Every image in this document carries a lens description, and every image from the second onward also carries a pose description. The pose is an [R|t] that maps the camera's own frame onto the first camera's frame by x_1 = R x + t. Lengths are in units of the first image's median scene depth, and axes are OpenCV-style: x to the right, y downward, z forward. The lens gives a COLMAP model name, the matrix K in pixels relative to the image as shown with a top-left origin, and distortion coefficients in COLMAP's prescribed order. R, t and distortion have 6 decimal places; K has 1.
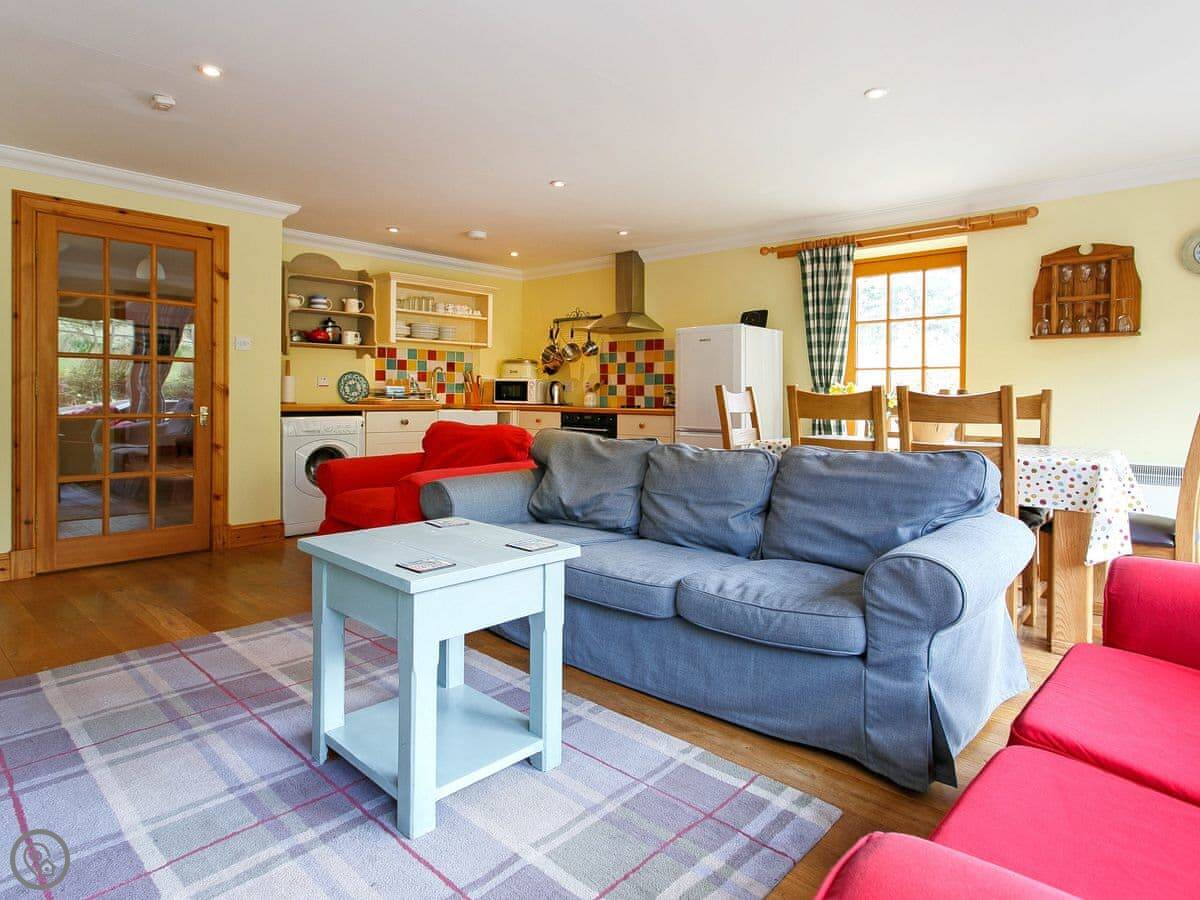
lens RADIAL K [[666.4, 0, 606.5], [0, 666.4, 444.2], [0, 0, 1]] dist [-0.005570, -0.000120]
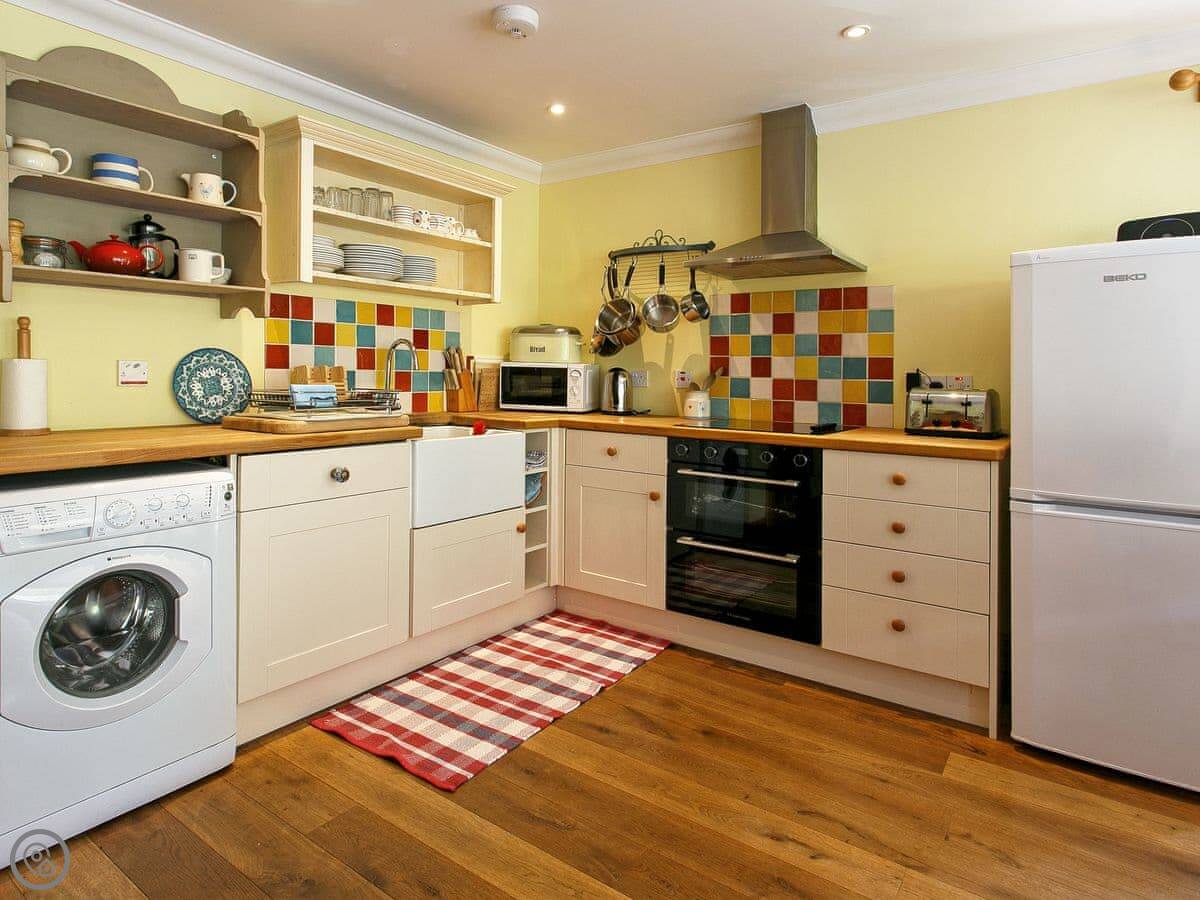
lens RADIAL K [[791.8, 0, 605.1], [0, 791.8, 437.6], [0, 0, 1]] dist [0.001365, 0.004676]
pose [[0.997598, 0.001046, 0.069256, -0.144759], [-0.001547, 0.999973, 0.007183, -0.049353], [-0.069247, -0.007273, 0.997573, 0.419464]]
